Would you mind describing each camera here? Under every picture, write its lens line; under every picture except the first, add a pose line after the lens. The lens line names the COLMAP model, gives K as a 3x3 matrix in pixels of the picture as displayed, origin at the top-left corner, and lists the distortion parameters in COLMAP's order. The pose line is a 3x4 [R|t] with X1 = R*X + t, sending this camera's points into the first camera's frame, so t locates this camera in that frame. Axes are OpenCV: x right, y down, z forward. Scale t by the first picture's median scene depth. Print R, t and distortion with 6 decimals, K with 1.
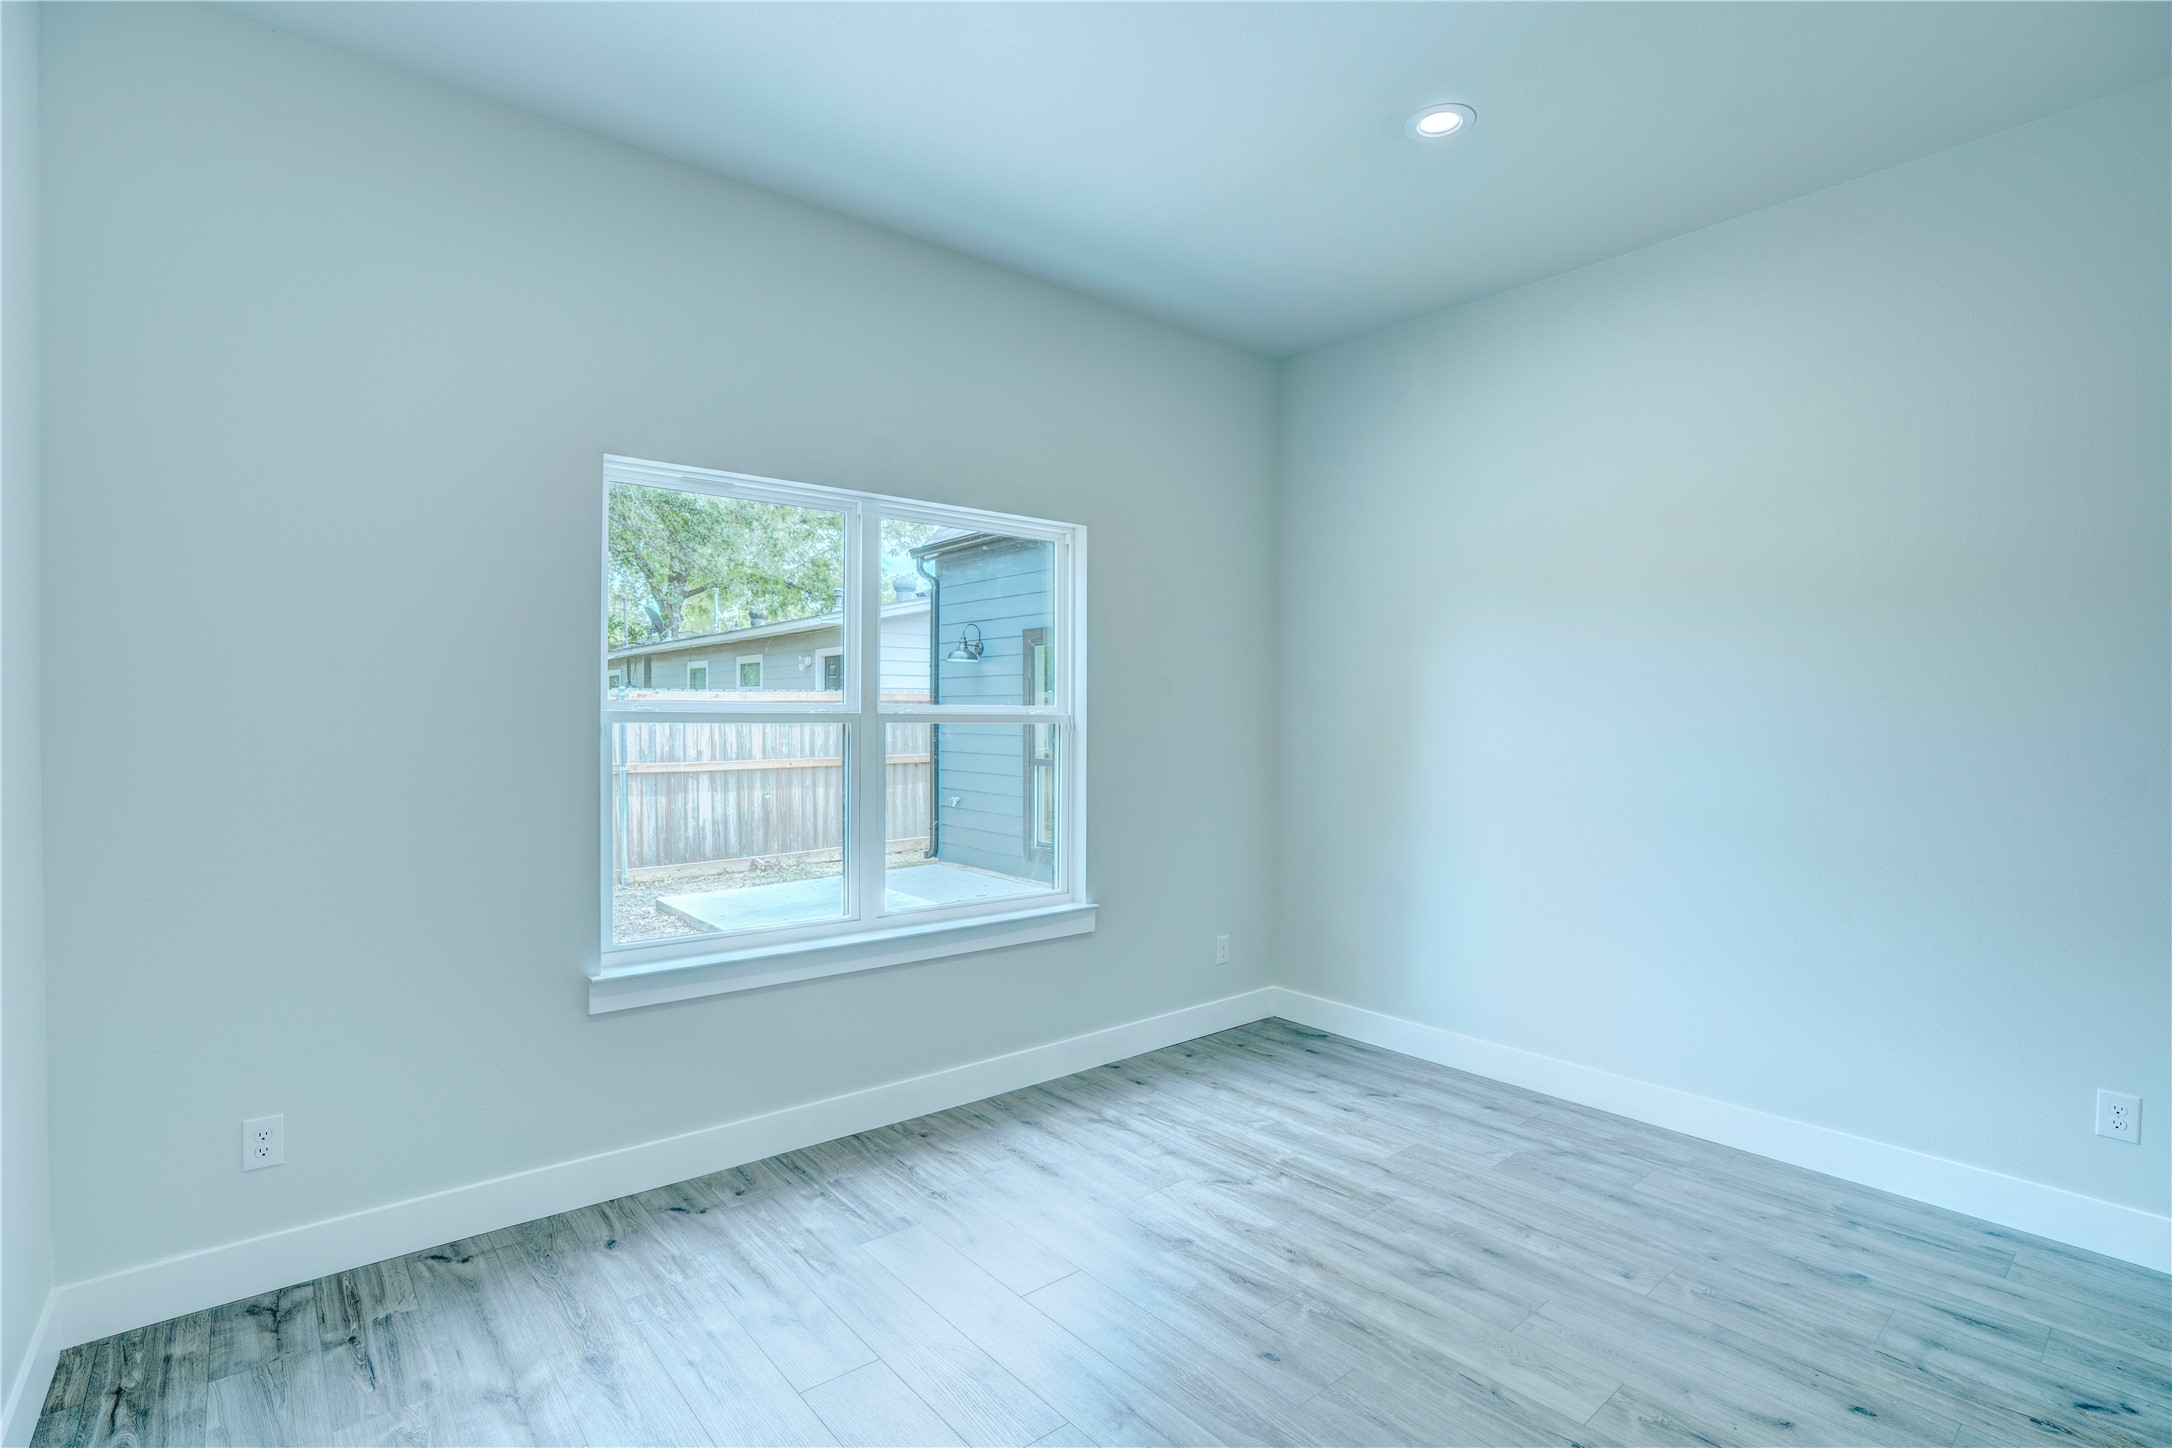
lens RADIAL K [[1014.3, 0, 1062.8], [0, 1014.3, 702.4], [0, 0, 1]] dist [-0.060040, 0.018698]
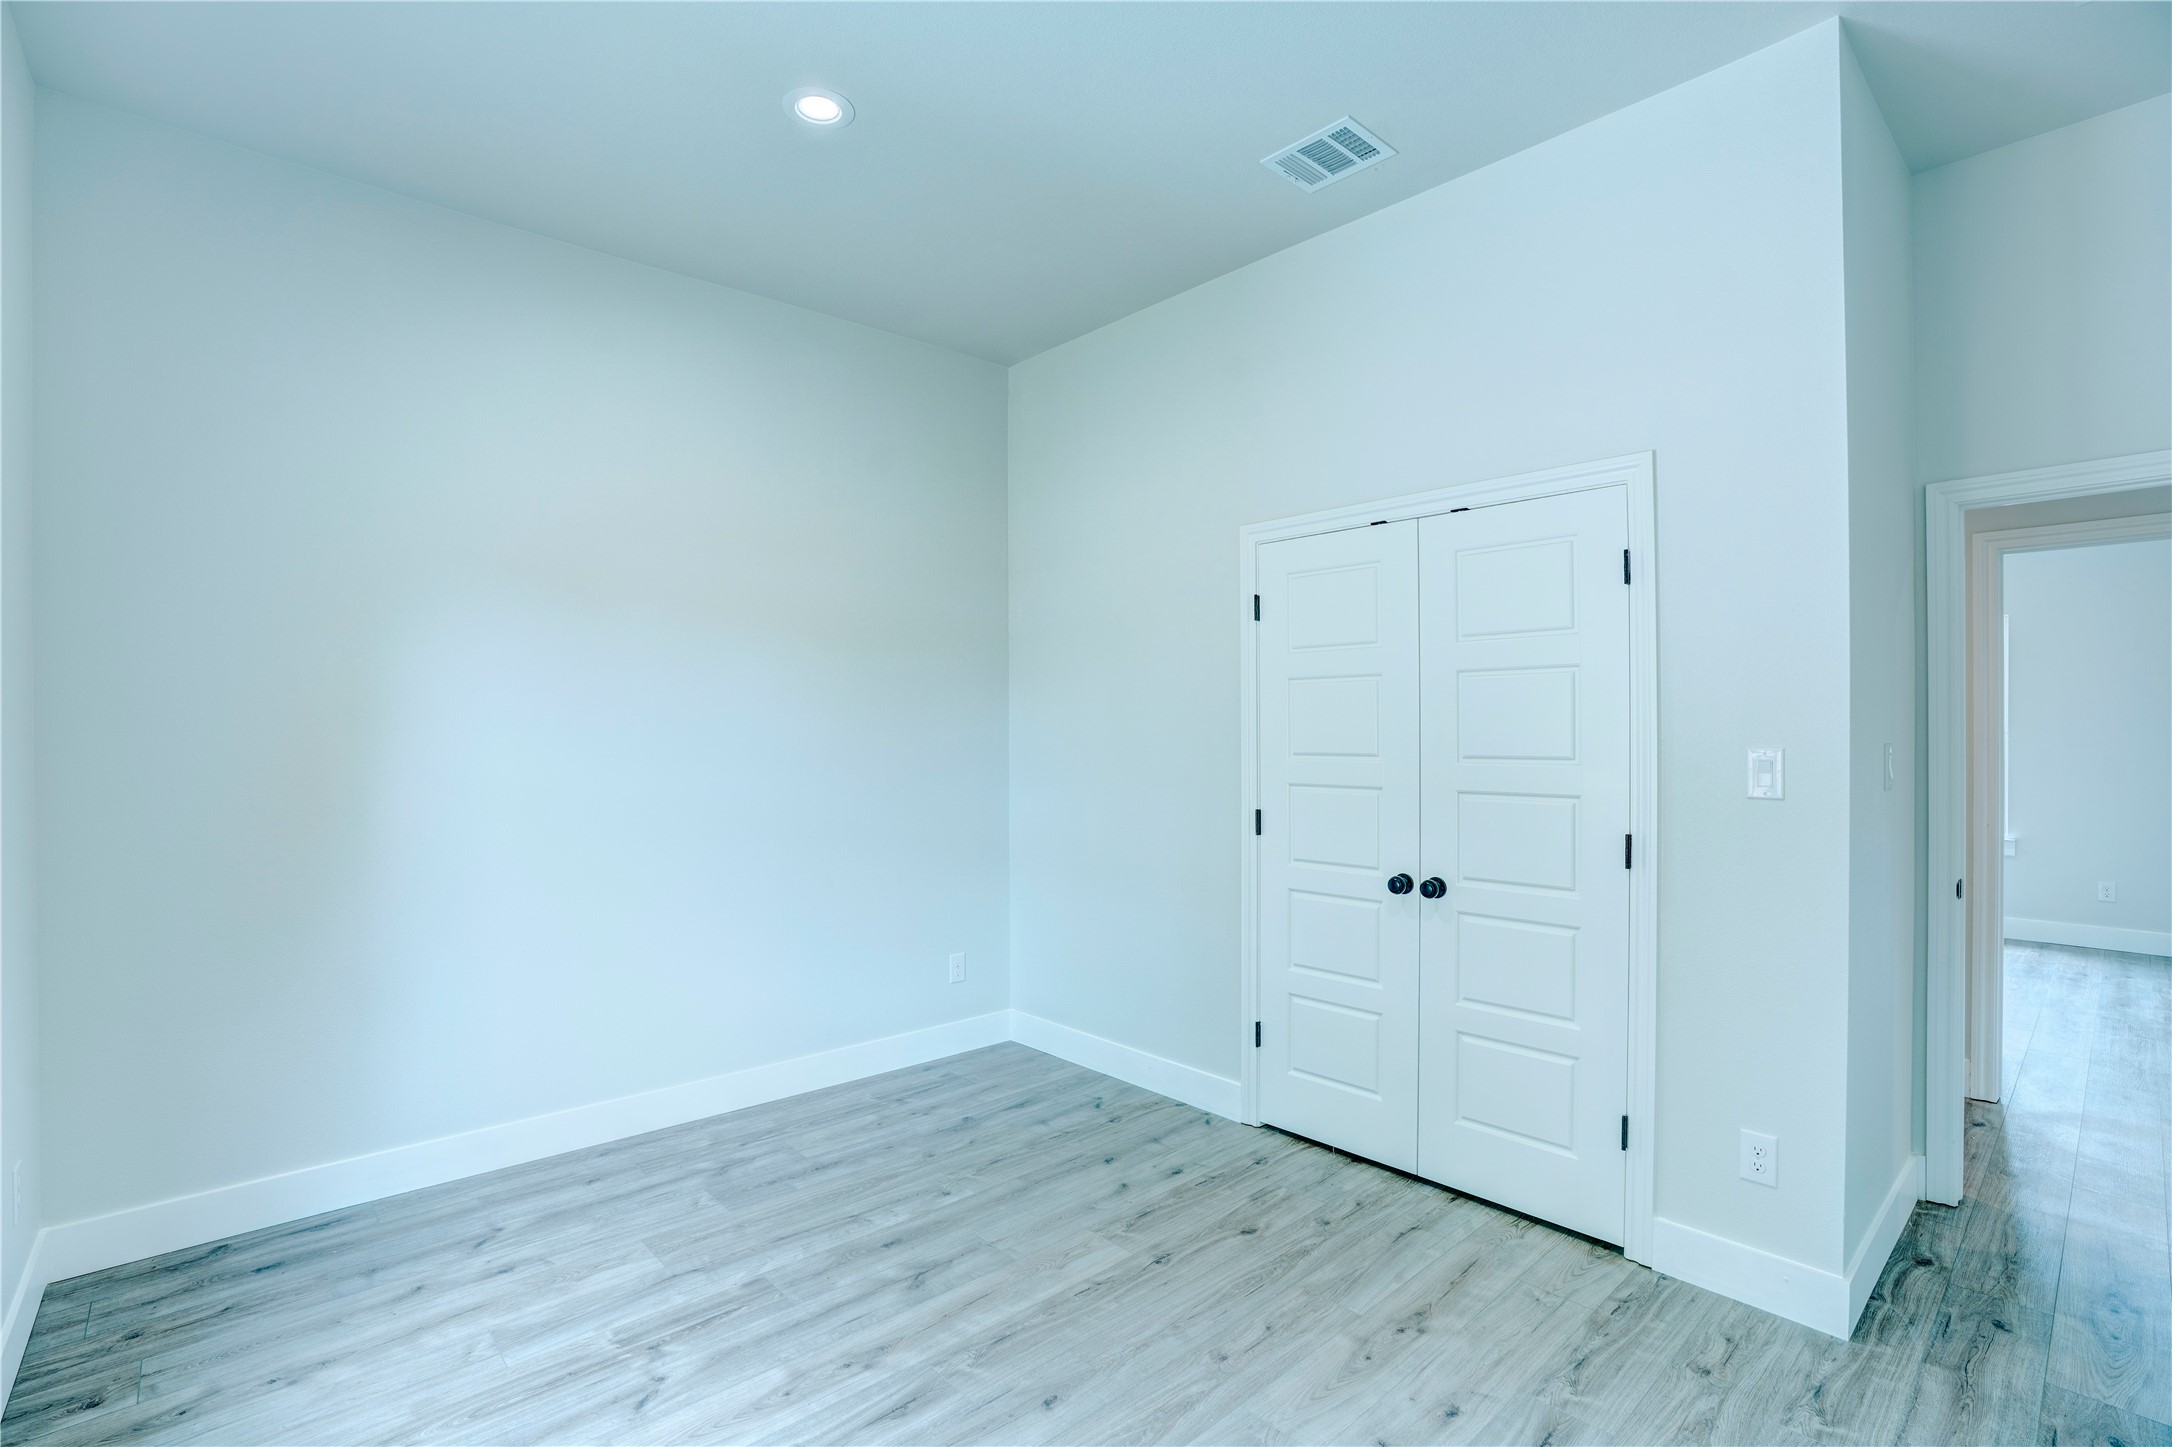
lens RADIAL K [[1014.3, 0, 1071.6], [0, 1014.3, 718.4], [0, 0, 1]] dist [-0.060040, 0.018698]
pose [[-0.039360, -0.001503, 0.999224, -0.598682], [-0.005562, 0.999984, 0.001285, -0.002197], [-0.999210, -0.005507, -0.039368, 0.814167]]
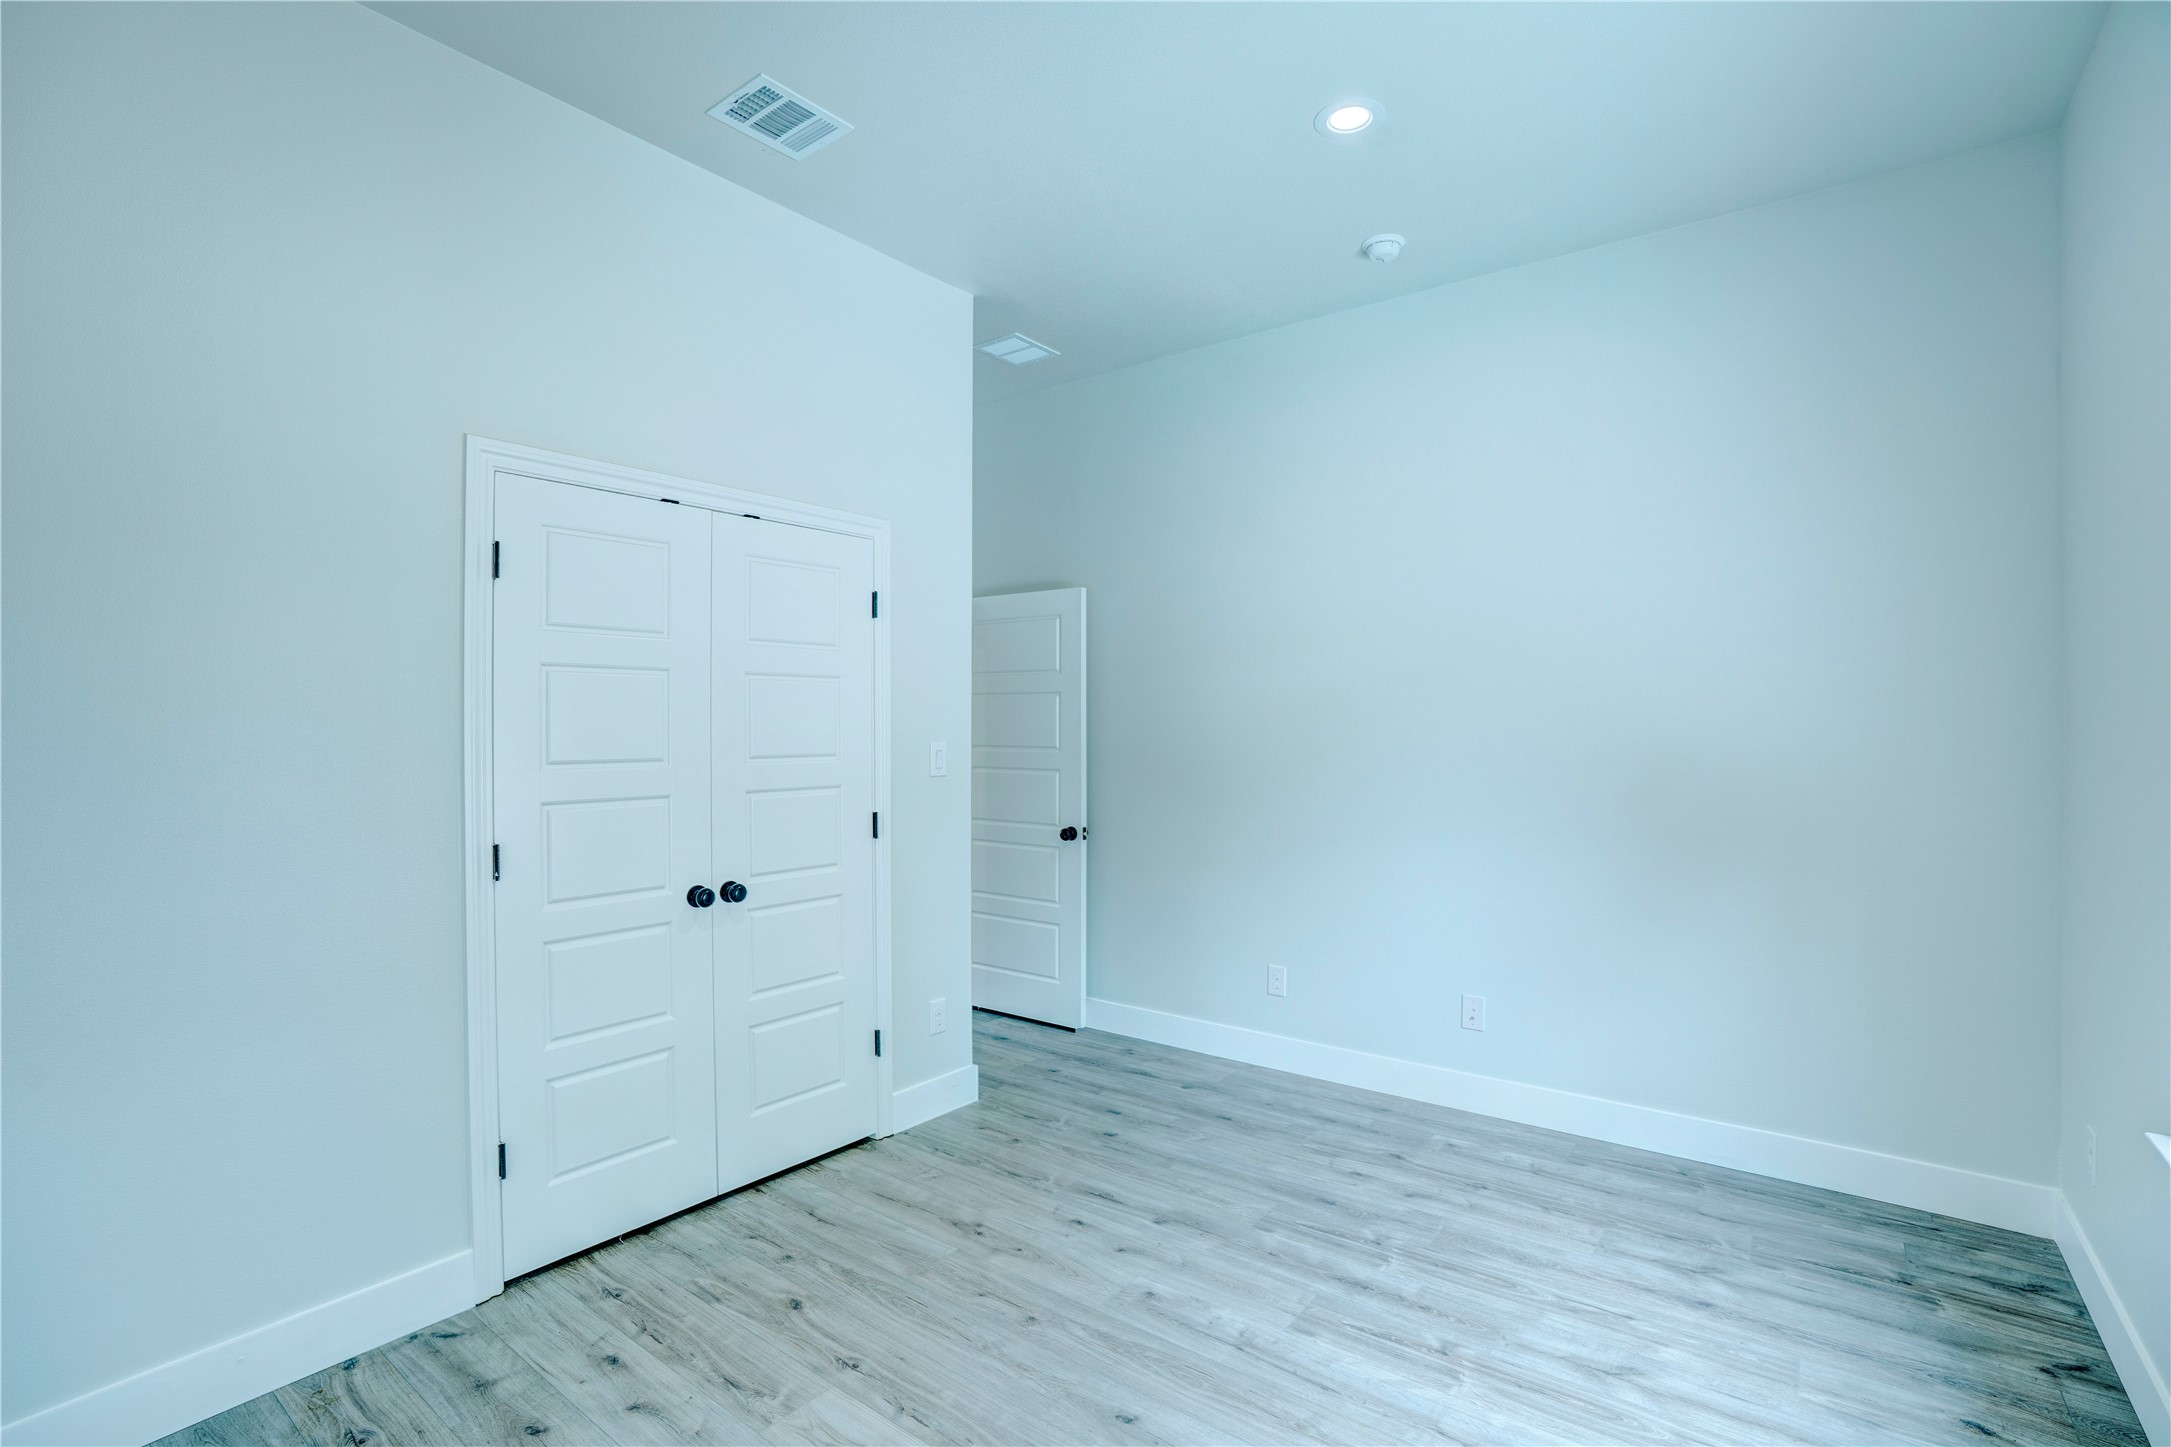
lens RADIAL K [[1013.8, 0, 1072.3], [0, 1013.8, 734.6], [0, 0, 1]] dist [-0.060040, 0.018698]
pose [[-0.974237, -0.000138, -0.225527, 0.372697], [0.001328, 0.999979, -0.006346, 0.020746], [0.225523, -0.006482, -0.974216, 1.512215]]
